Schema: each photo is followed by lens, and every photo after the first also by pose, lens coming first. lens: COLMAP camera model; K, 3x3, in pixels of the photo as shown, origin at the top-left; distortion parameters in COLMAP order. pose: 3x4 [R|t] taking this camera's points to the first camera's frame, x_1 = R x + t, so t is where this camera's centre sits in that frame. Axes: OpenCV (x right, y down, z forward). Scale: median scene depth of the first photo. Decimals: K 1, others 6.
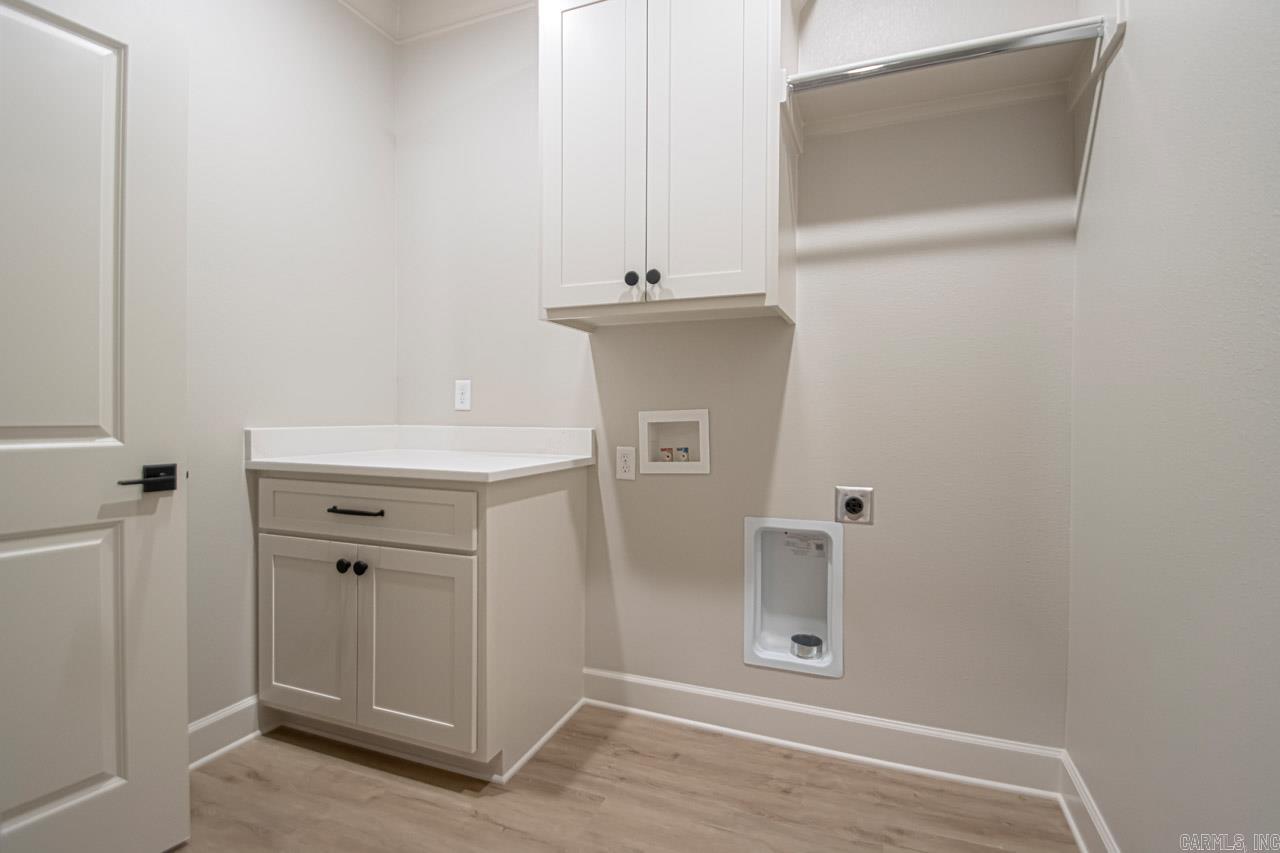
lens RADIAL K [[596.9, 0, 649.9], [0, 596.9, 424.9], [0, 0, 1]] dist [0.019741, -0.016239]
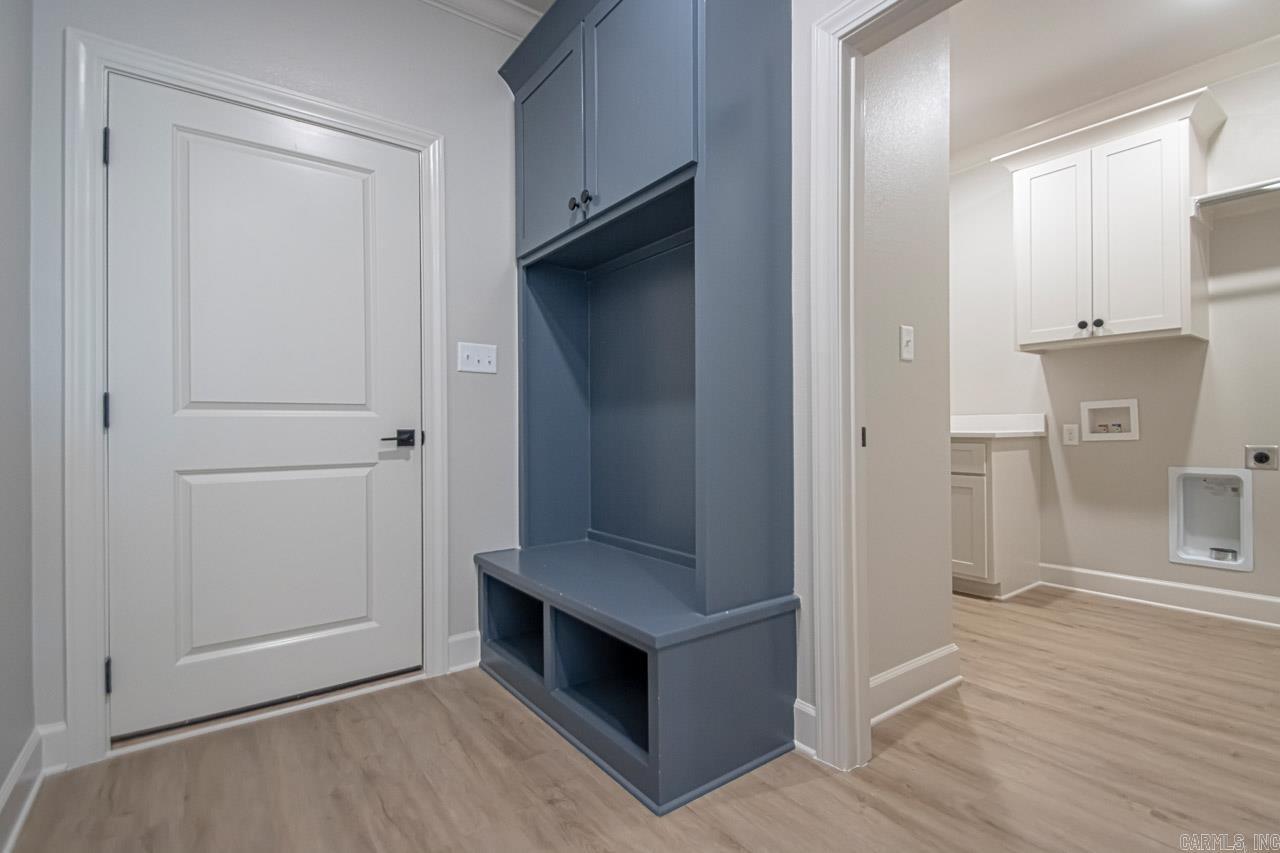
lens RADIAL K [[596.9, 0, 649.9], [0, 596.9, 424.9], [0, 0, 1]] dist [0.019741, -0.016239]
pose [[0.846896, -0.010644, -0.531652, -0.152533], [-0.001992, 0.999729, -0.023189, 0.084195], [0.531755, 0.020698, 0.846646, -1.038836]]
